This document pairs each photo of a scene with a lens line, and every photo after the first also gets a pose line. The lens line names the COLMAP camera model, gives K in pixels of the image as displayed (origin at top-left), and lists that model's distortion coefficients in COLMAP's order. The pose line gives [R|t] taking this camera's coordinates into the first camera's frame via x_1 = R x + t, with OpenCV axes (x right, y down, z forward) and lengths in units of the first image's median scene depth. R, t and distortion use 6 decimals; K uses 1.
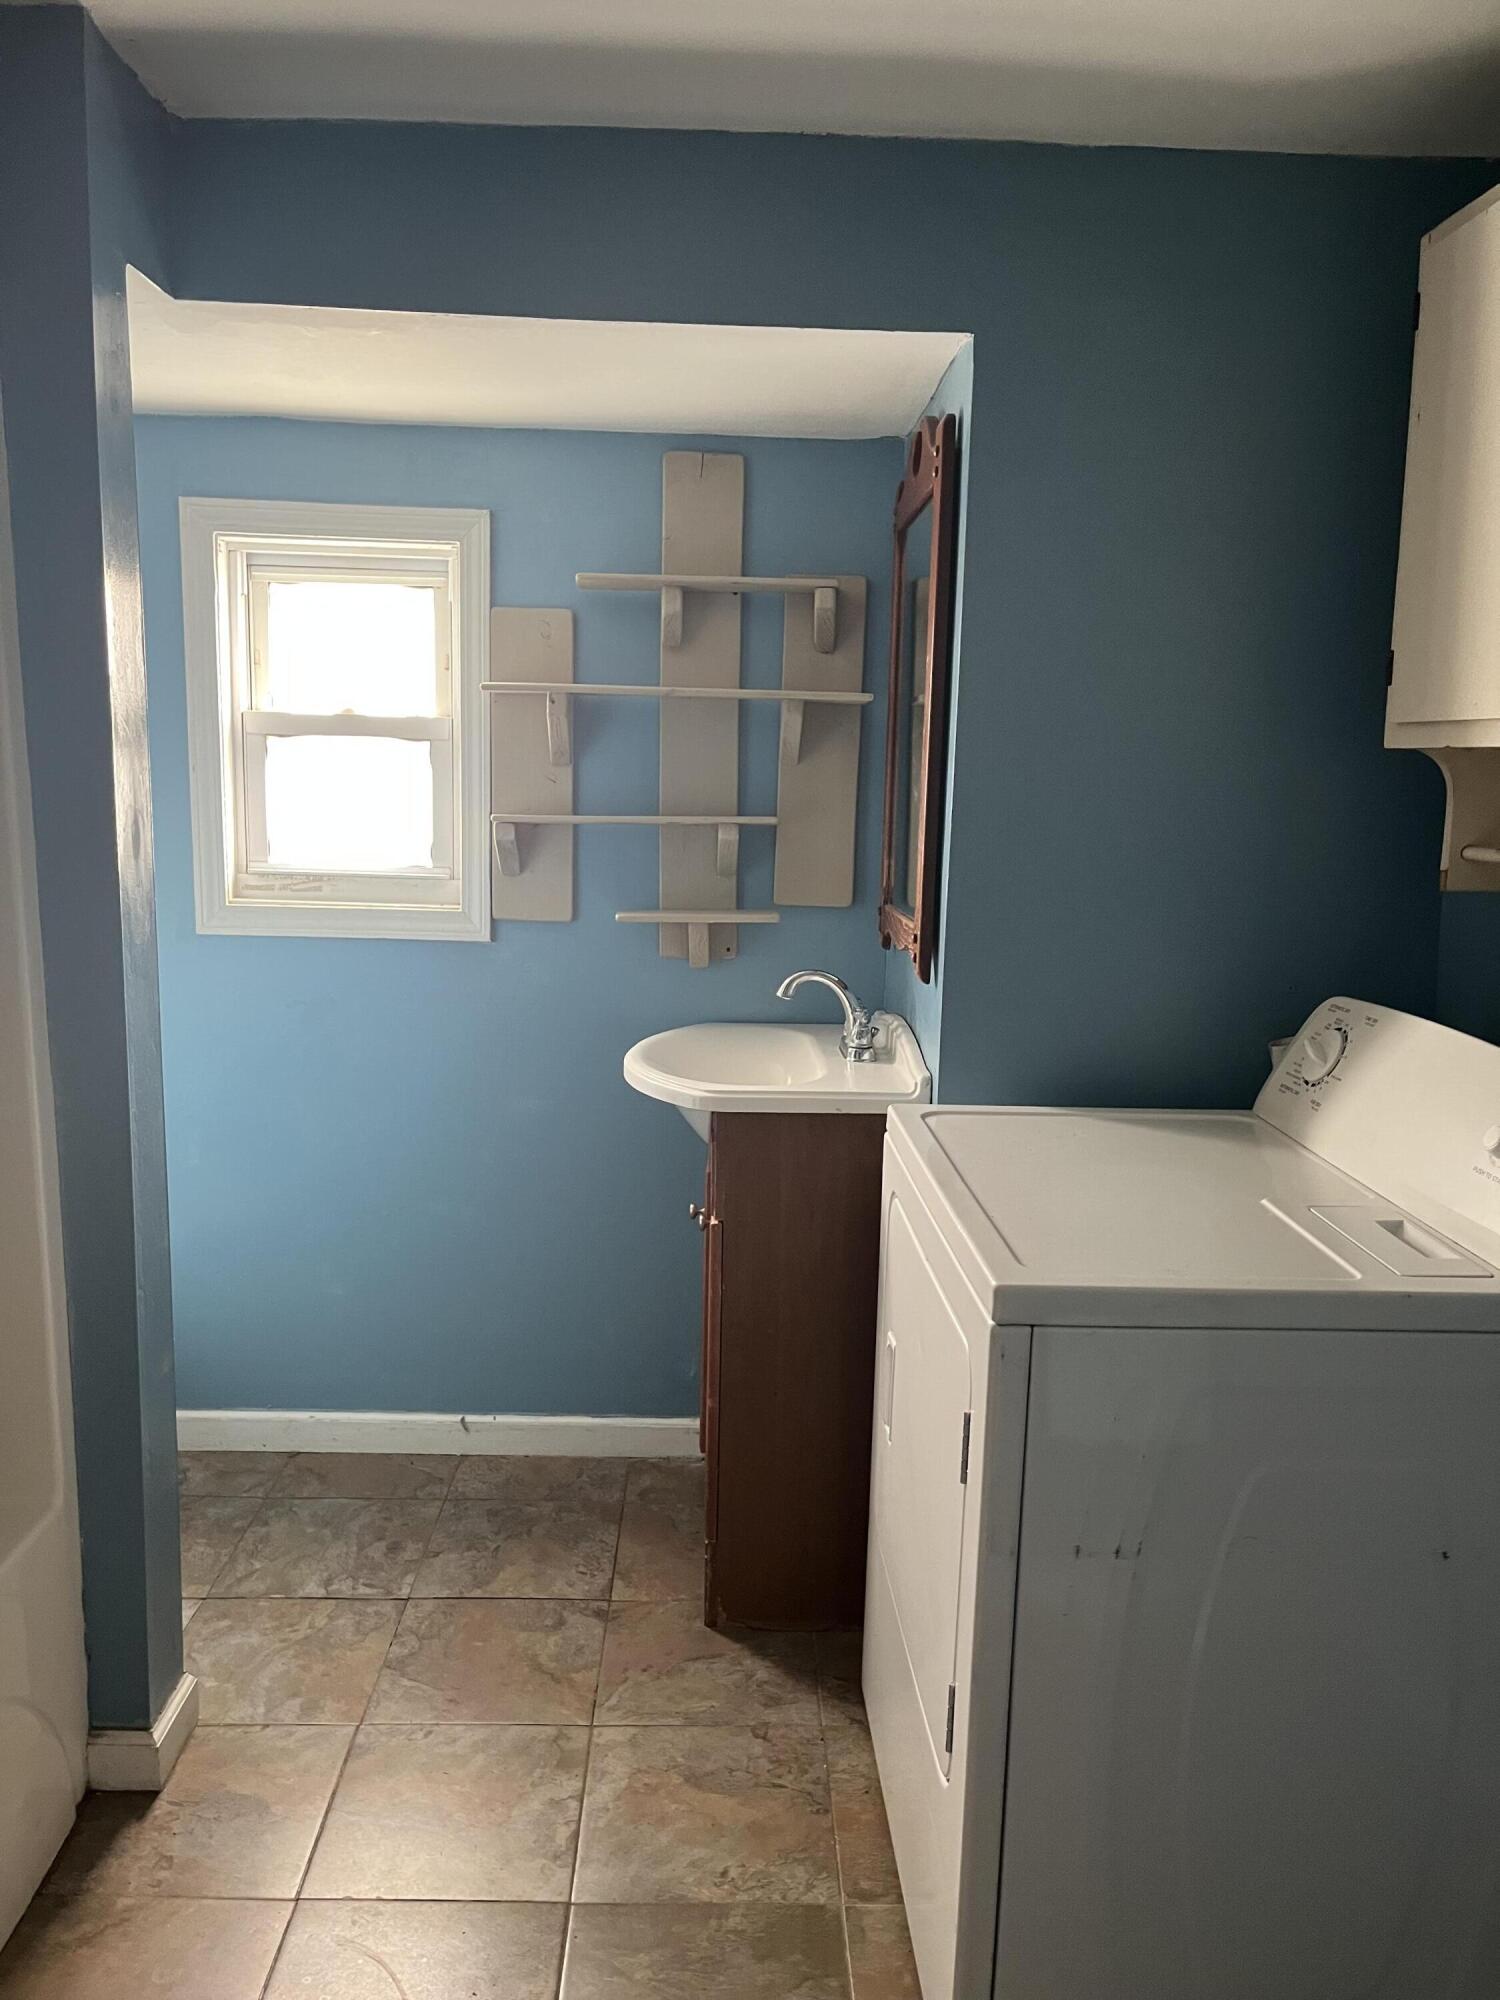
lens RADIAL K [[1506.8, 0, 752.5], [0, 1506.8, 1012.8], [0, 0, 1]] dist [0.055143, -0.068485]
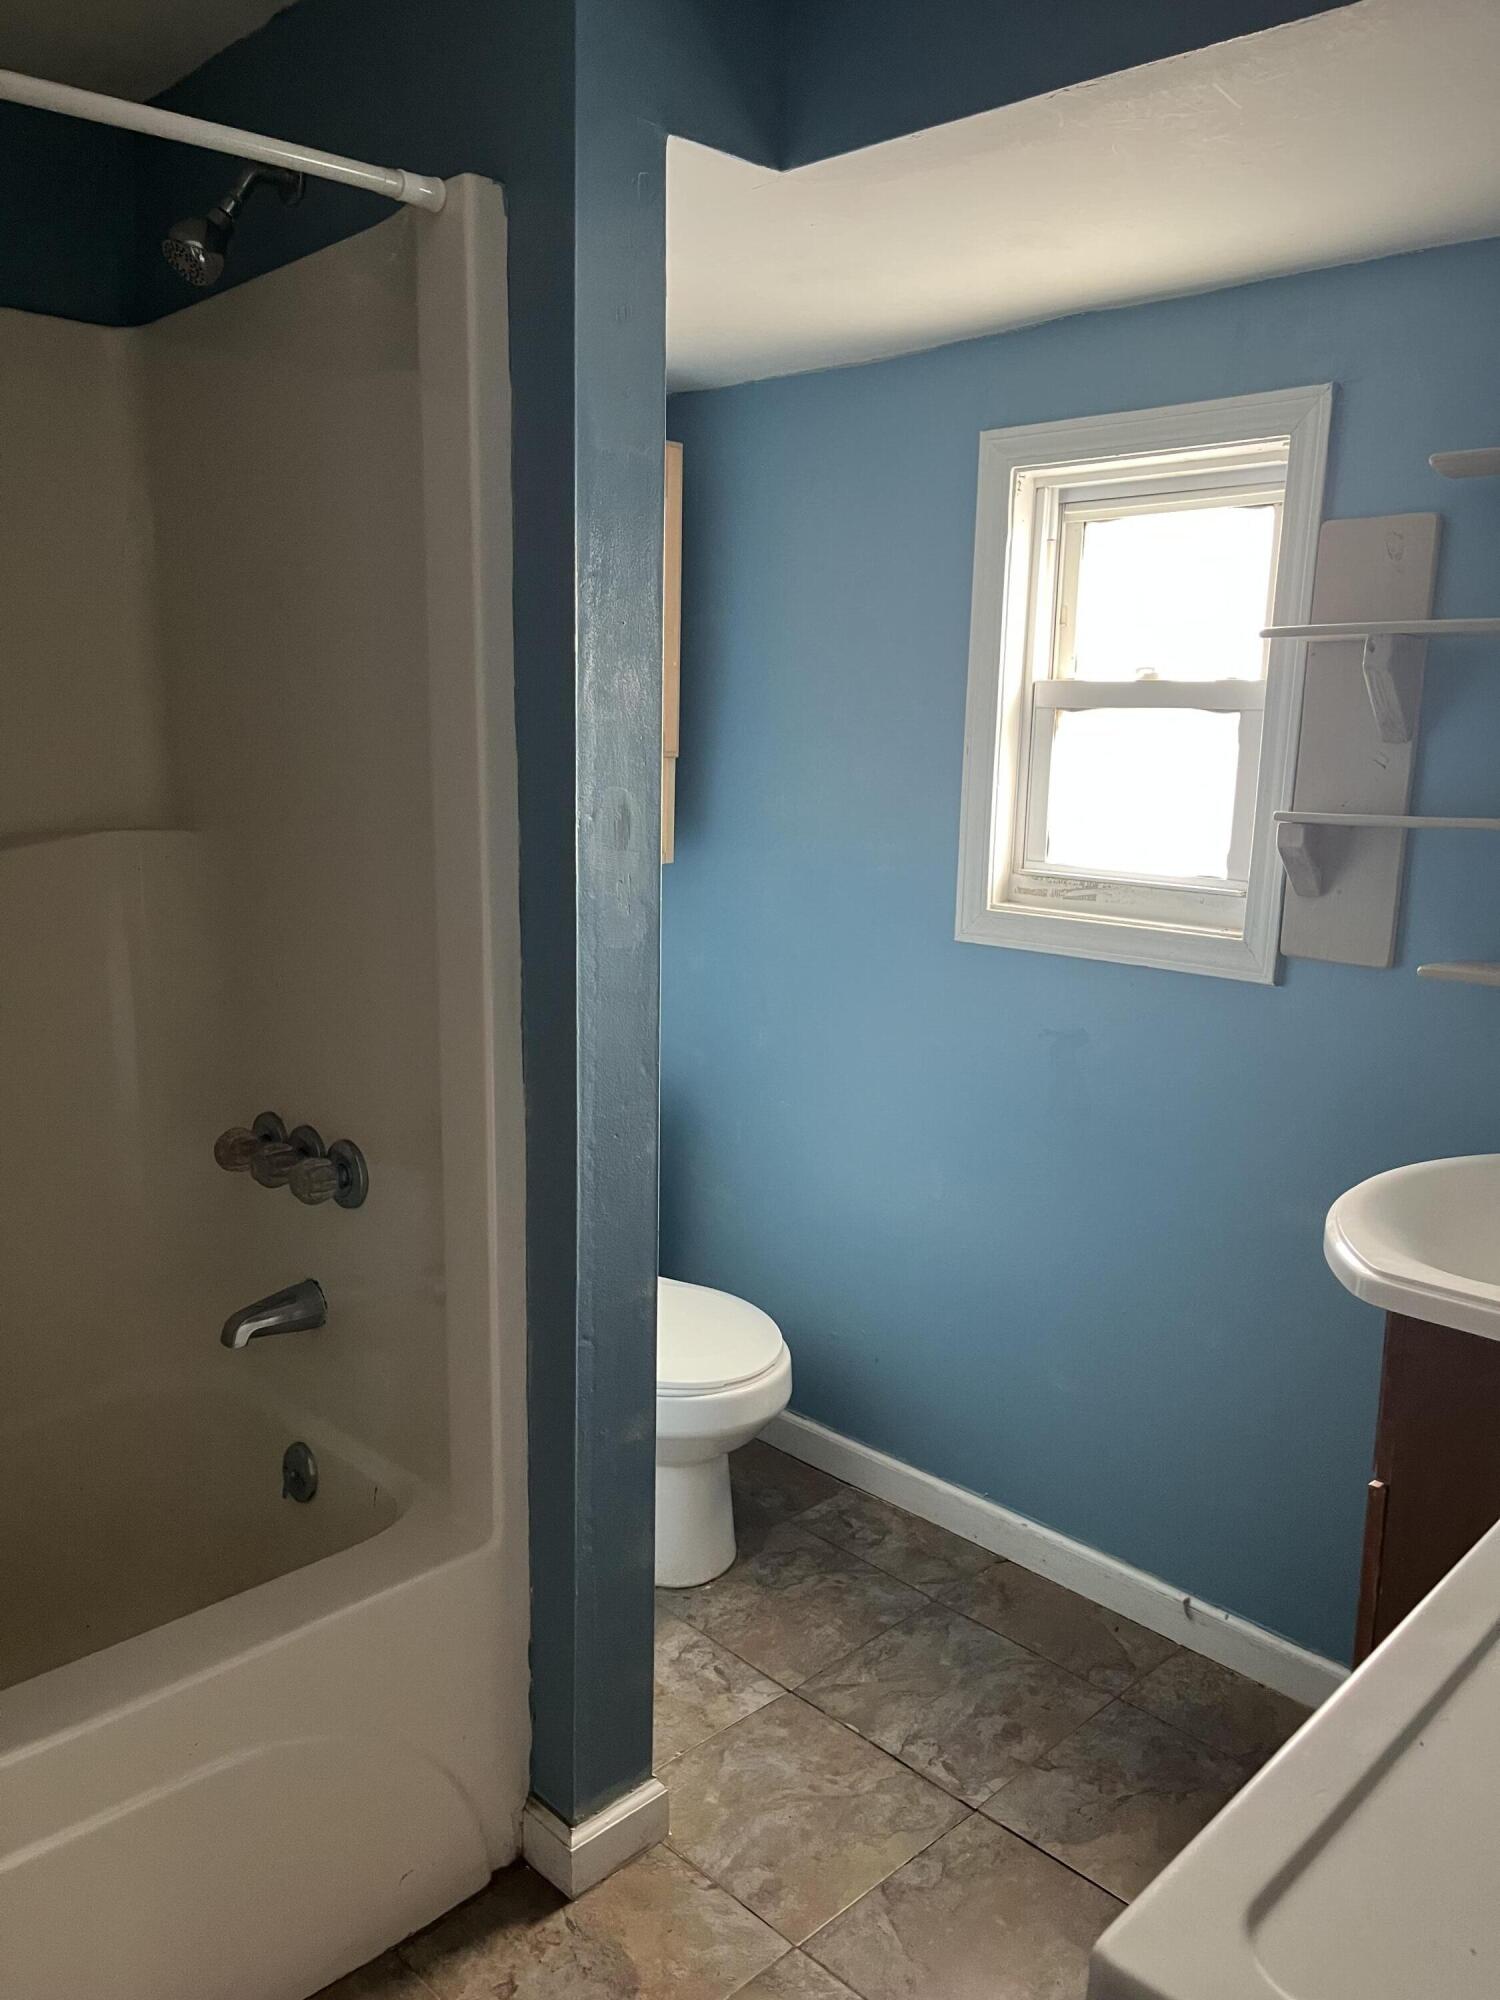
lens RADIAL K [[1506.8, 0, 749.6], [0, 1506.8, 1015.9], [0, 0, 1]] dist [0.055143, -0.068485]
pose [[0.687000, 0.126157, -0.715622, 0.184167], [-0.122906, 0.990799, 0.056677, -0.044440], [0.716188, 0.049017, 0.696184, 0.320476]]
